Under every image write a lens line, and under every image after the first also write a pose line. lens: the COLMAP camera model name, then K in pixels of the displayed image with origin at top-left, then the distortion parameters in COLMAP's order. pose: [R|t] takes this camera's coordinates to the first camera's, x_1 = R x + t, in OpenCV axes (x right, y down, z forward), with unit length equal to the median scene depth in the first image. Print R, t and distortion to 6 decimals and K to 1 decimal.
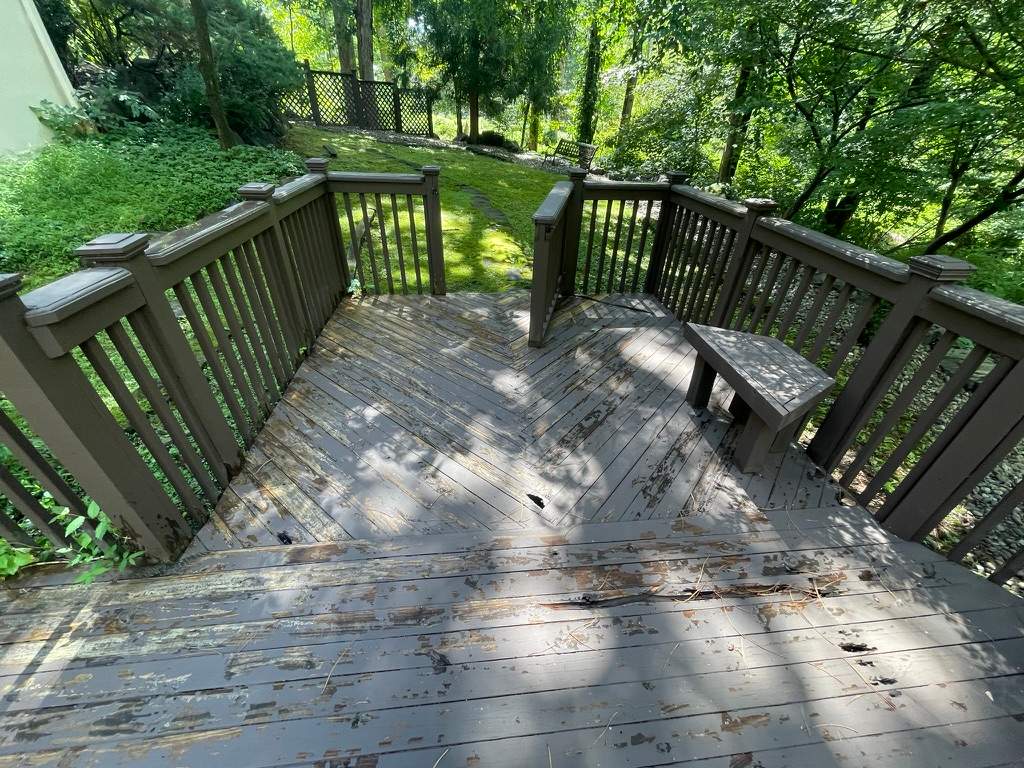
lens RADIAL K [[413.0, 0, 512.0], [0, 413.0, 384.0], [0, 0, 1]] dist [-0.002342, -0.000175]
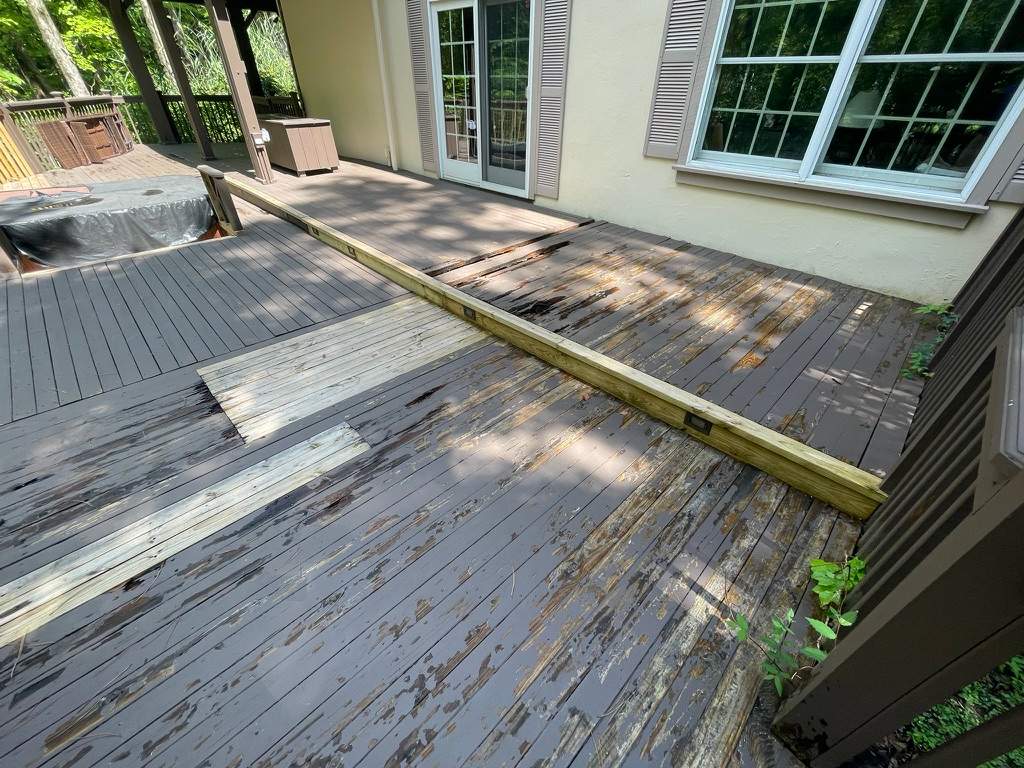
lens RADIAL K [[413.0, 0, 512.0], [0, 413.0, 384.0], [0, 0, 1]] dist [-0.002342, -0.000175]
pose [[-0.789091, 0.328392, -0.519128, -0.316306], [-0.372879, 0.415522, 0.829640, -0.315412], [0.488156, 0.848234, -0.205434, 0.466111]]
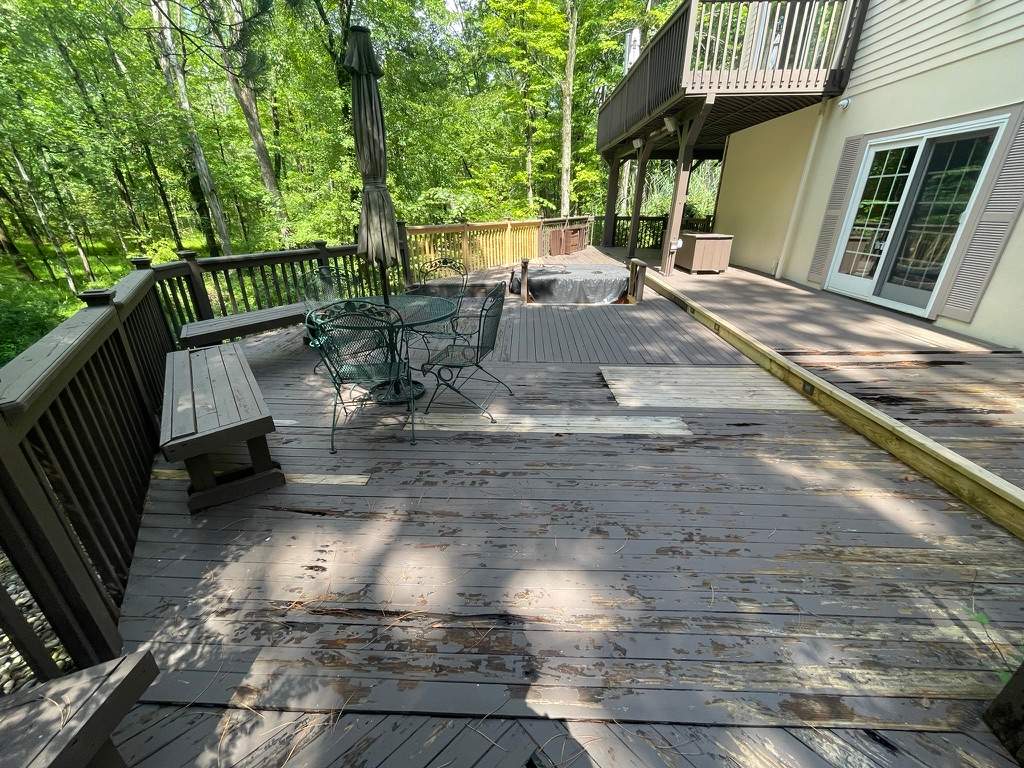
lens RADIAL K [[413.0, 0, 512.0], [0, 413.0, 384.0], [0, 0, 1]] dist [-0.002342, -0.000175]
pose [[-0.989066, -0.086301, 0.119587, 0.106695], [0.054509, 0.539543, 0.840192, -0.812660], [-0.137032, 0.837523, -0.528940, 1.183637]]
